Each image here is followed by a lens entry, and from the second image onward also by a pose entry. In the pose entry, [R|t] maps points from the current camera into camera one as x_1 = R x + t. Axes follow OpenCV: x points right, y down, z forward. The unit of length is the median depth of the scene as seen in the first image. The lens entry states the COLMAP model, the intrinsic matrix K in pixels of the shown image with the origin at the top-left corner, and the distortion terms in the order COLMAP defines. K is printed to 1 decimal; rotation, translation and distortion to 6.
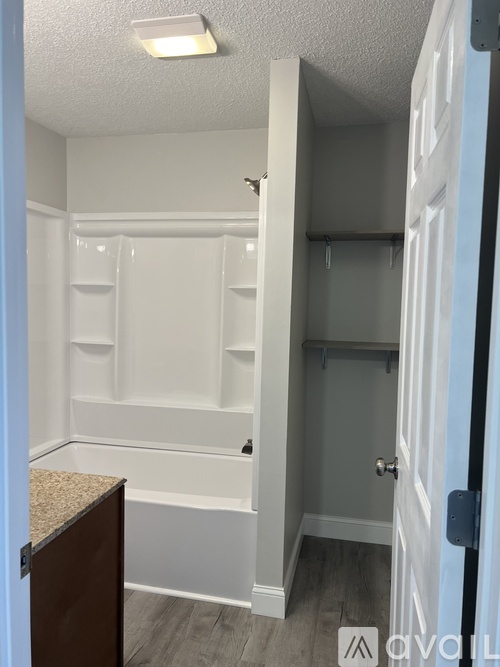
lens RADIAL K [[500.2, 0, 250.5], [0, 500.2, 332.9], [0, 0, 1]] dist [0.009314, -0.012681]
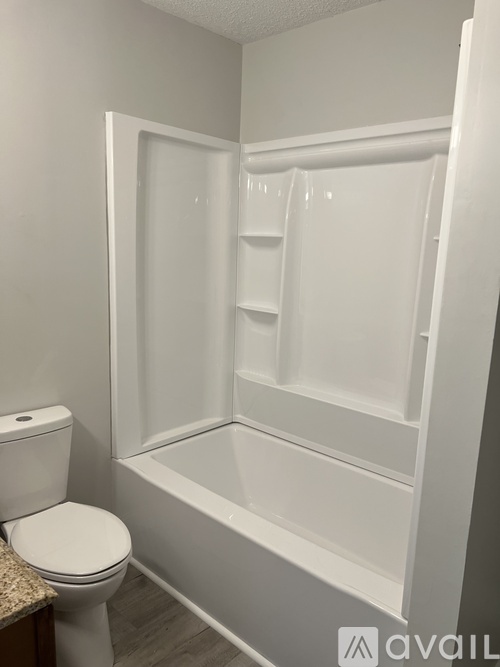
lens RADIAL K [[500.2, 0, 243.4], [0, 500.2, 344.5], [0, 0, 1]] dist [0.009314, -0.012681]
pose [[0.858157, 0.109512, -0.501571, 0.075864], [-0.052563, 0.990592, 0.126352, -0.024968], [0.510689, -0.082066, 0.855840, 0.296421]]
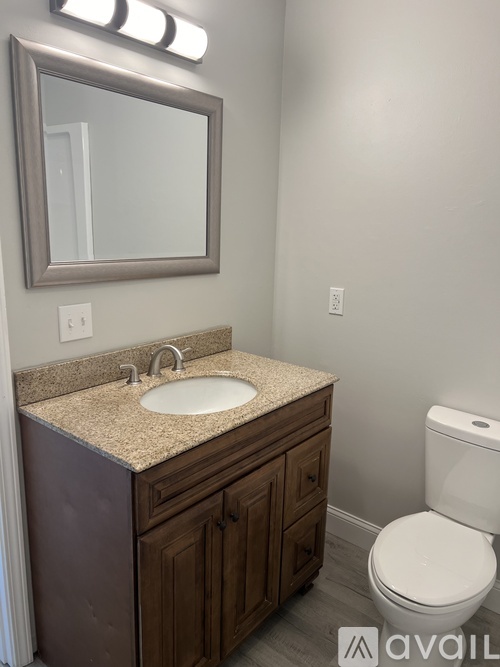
lens RADIAL K [[500.2, 0, 250.7], [0, 500.2, 334.1], [0, 0, 1]] dist [0.009314, -0.012681]
pose [[-0.449109, 0.168932, -0.877361, 0.159871], [-0.099241, 0.966455, 0.236887, -0.055453], [0.887948, 0.193459, -0.417279, 0.738158]]
